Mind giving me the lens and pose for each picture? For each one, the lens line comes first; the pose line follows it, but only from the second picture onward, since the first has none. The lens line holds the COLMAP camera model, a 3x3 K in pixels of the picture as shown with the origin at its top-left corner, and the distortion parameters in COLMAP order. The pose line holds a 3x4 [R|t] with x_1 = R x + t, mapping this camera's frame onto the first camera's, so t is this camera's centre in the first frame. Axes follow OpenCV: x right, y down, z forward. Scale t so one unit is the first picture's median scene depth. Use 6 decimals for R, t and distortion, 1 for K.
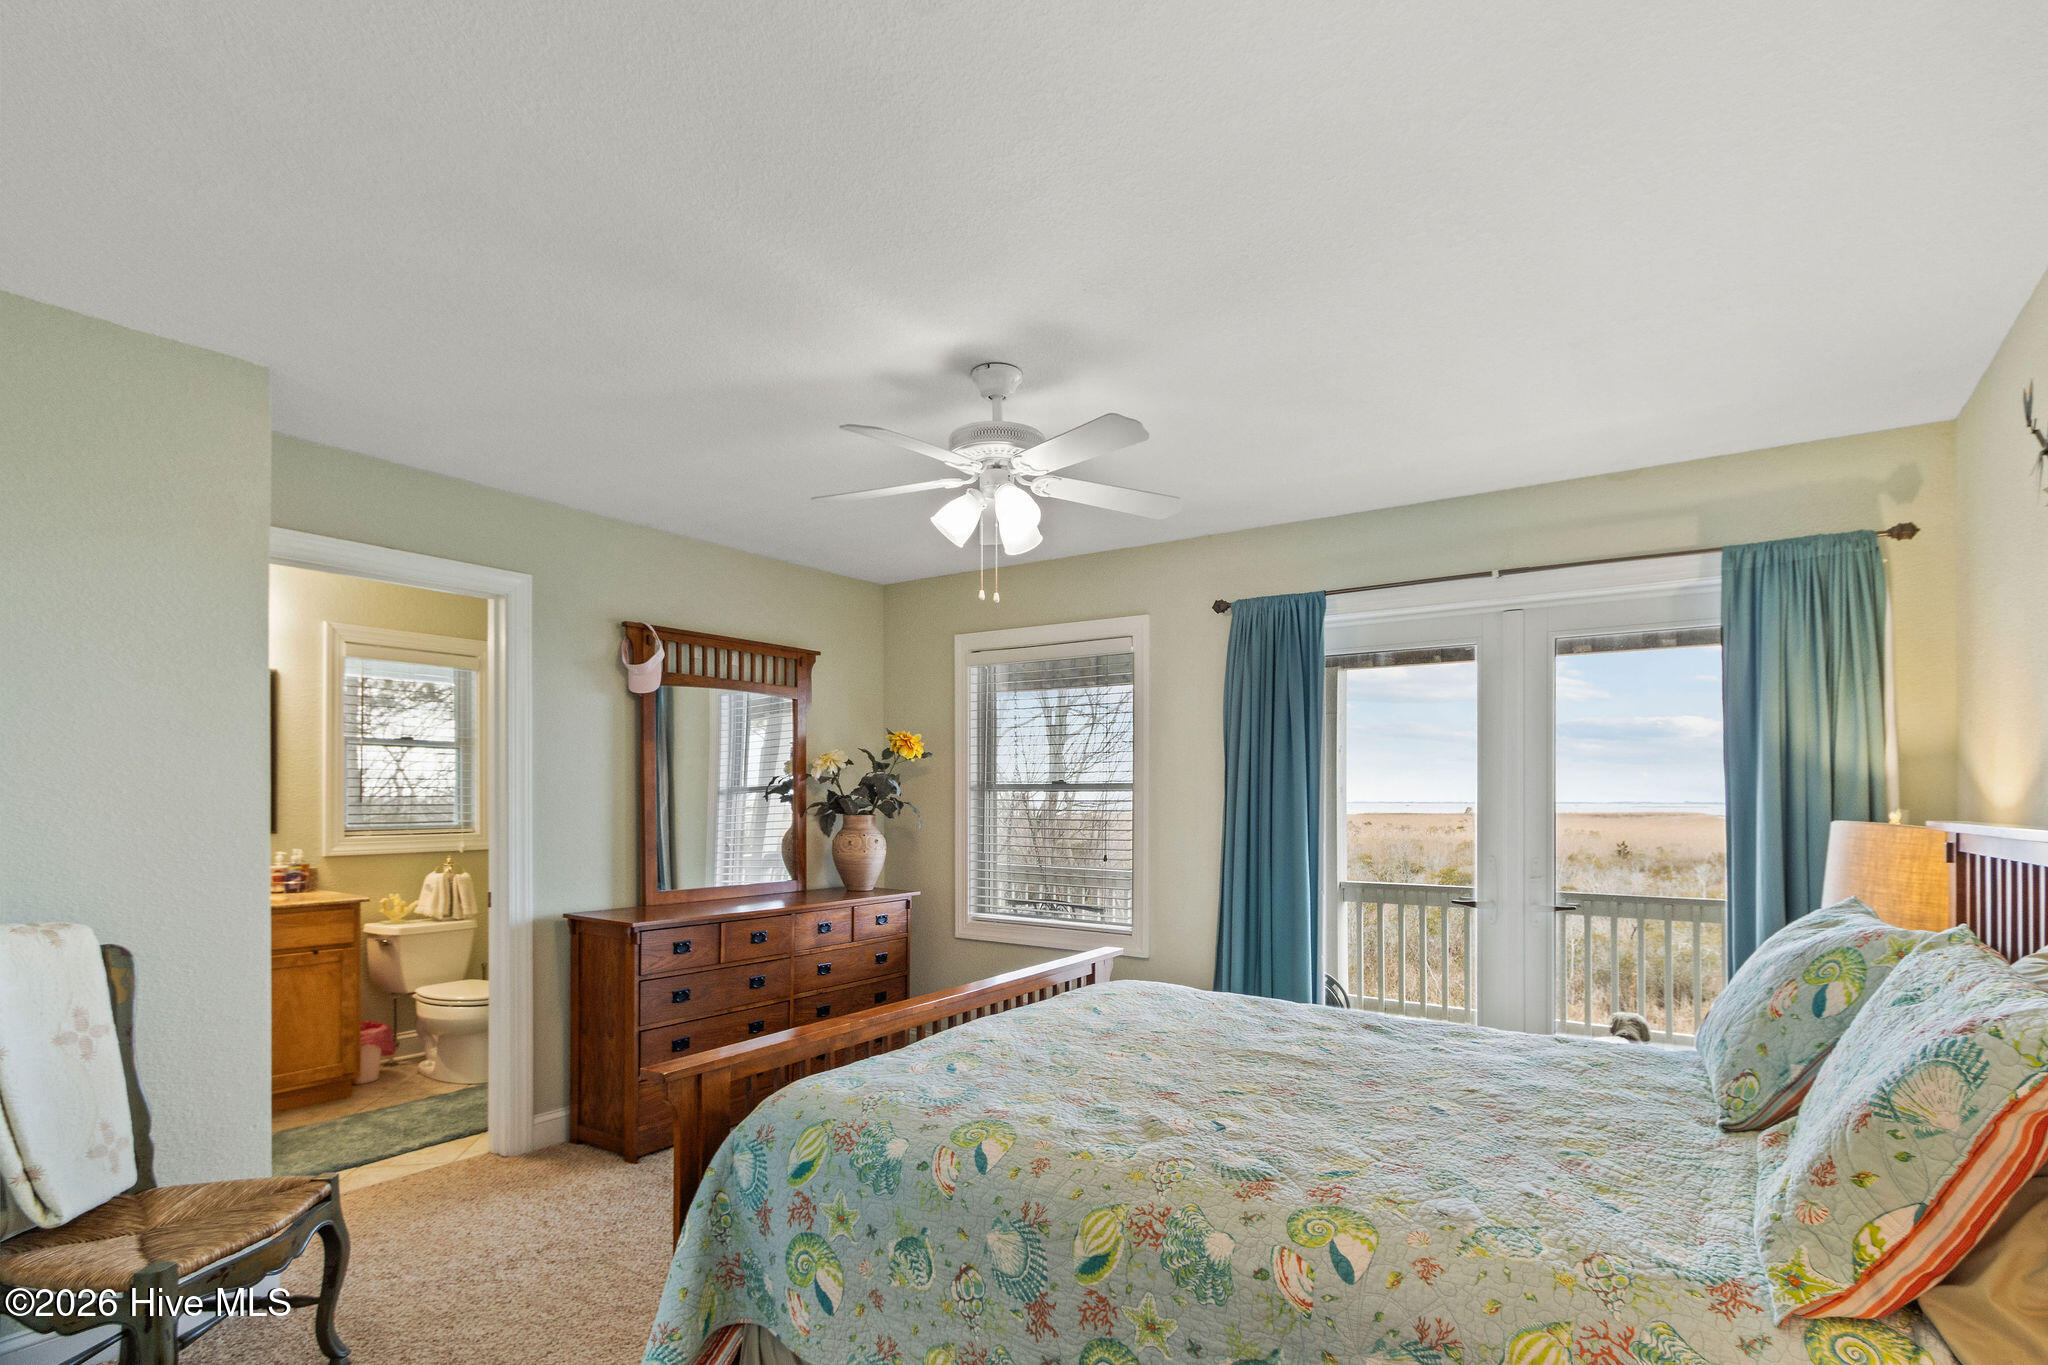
lens RADIAL K [[941.3, 0, 1005.8], [0, 941.3, 810.1], [0, 0, 1]] dist [0.008038, -0.001942]
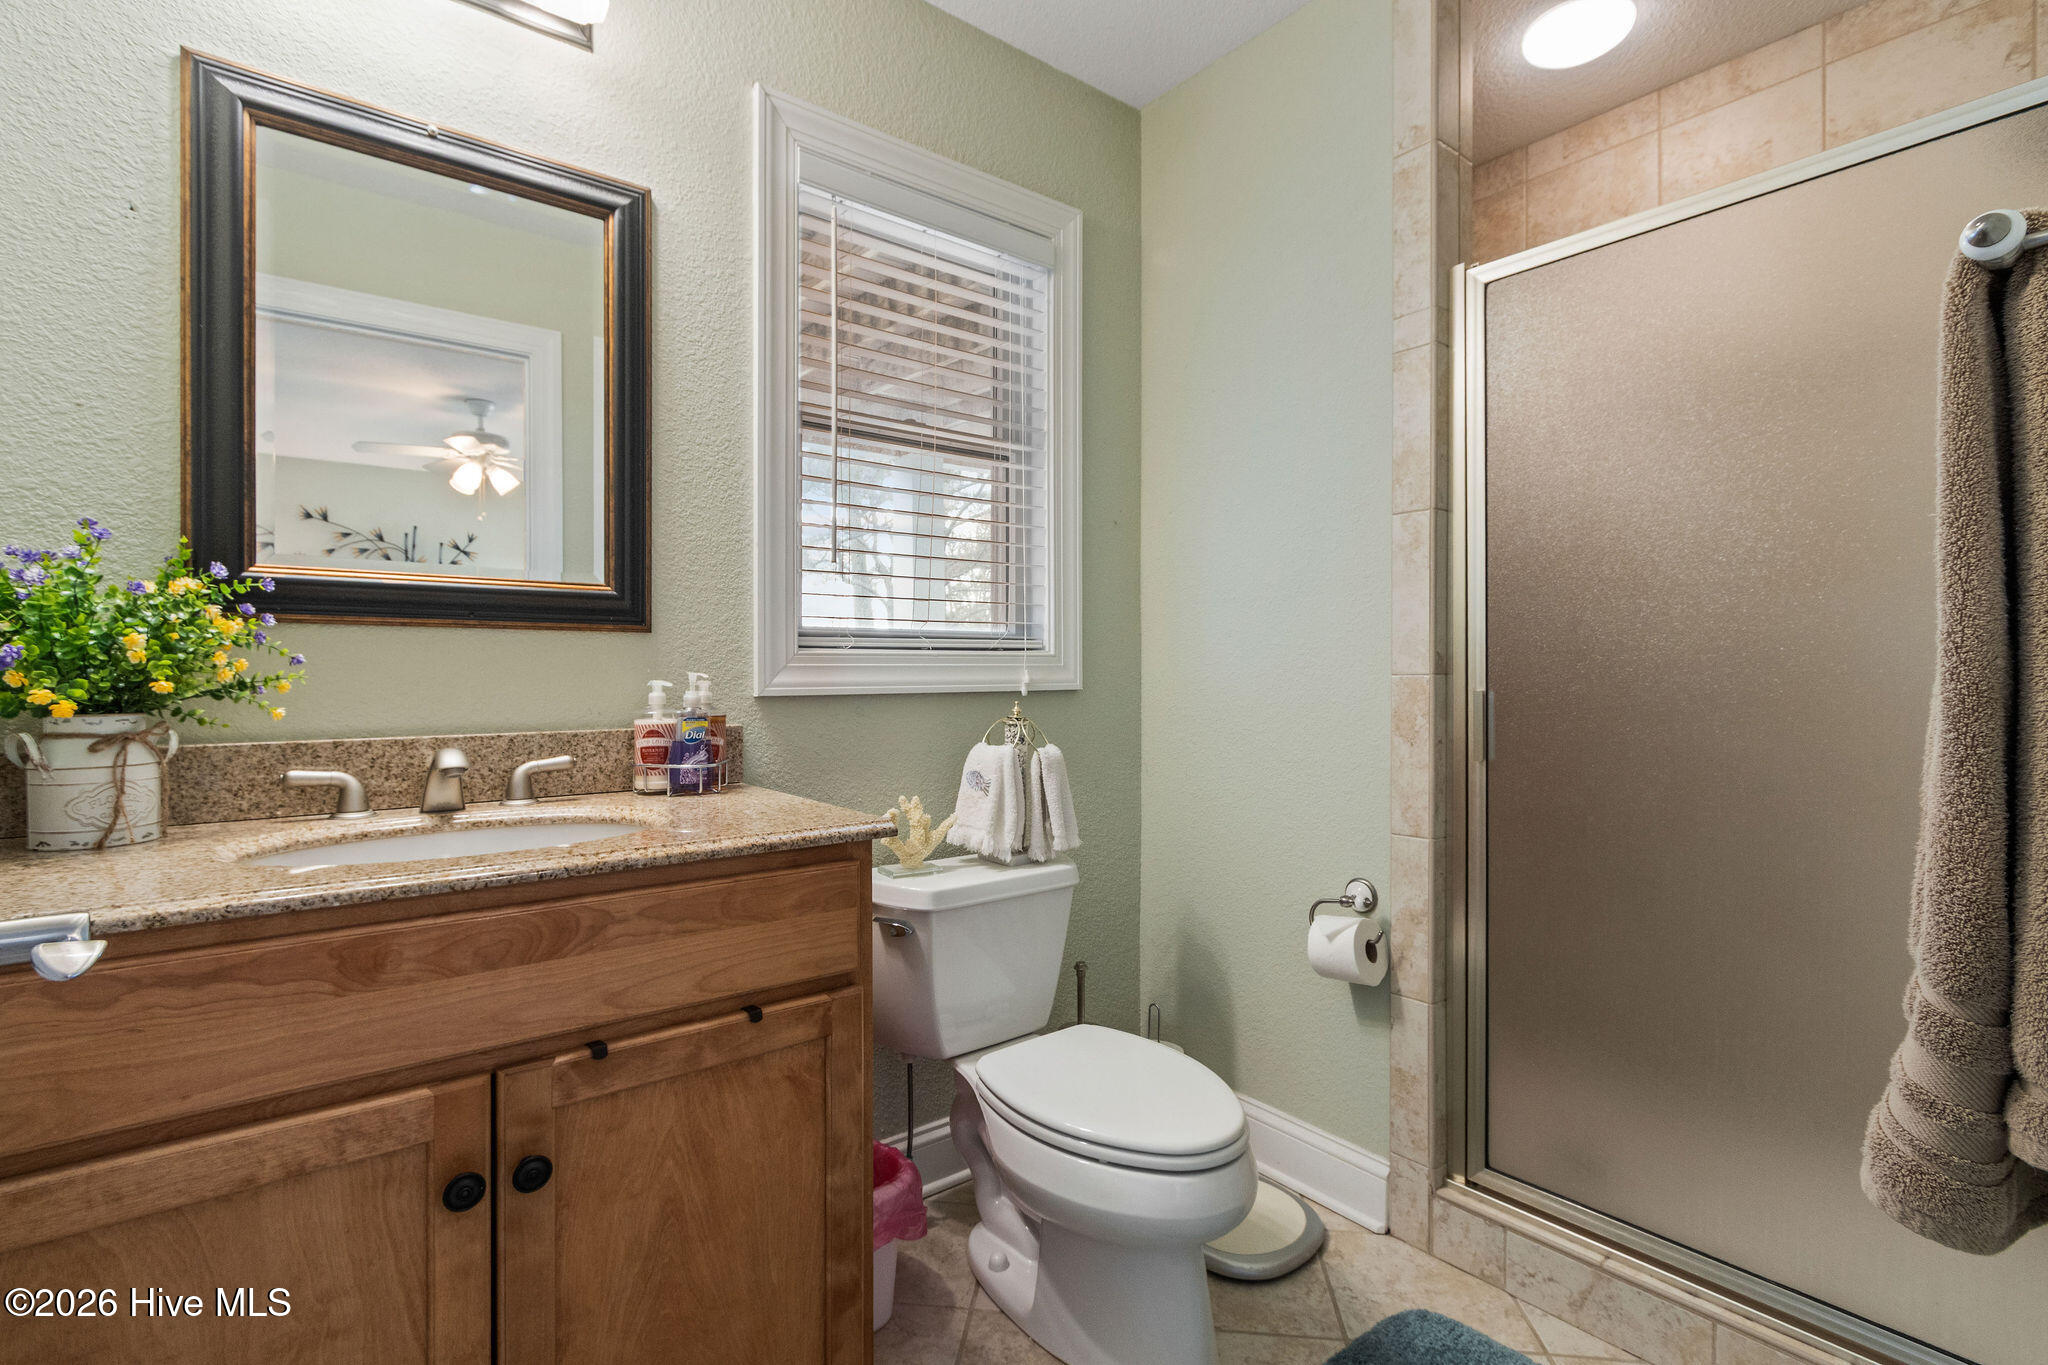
lens RADIAL K [[941.3, 0, 1024.3], [0, 941.3, 683.4], [0, 0, 1]] dist [0.008038, -0.001942]
pose [[0.953811, -0.005108, -0.300364, -0.502228], [0.005066, 0.999987, -0.000919, 0.044299], [0.300364, -0.000645, 0.953824, 0.666643]]
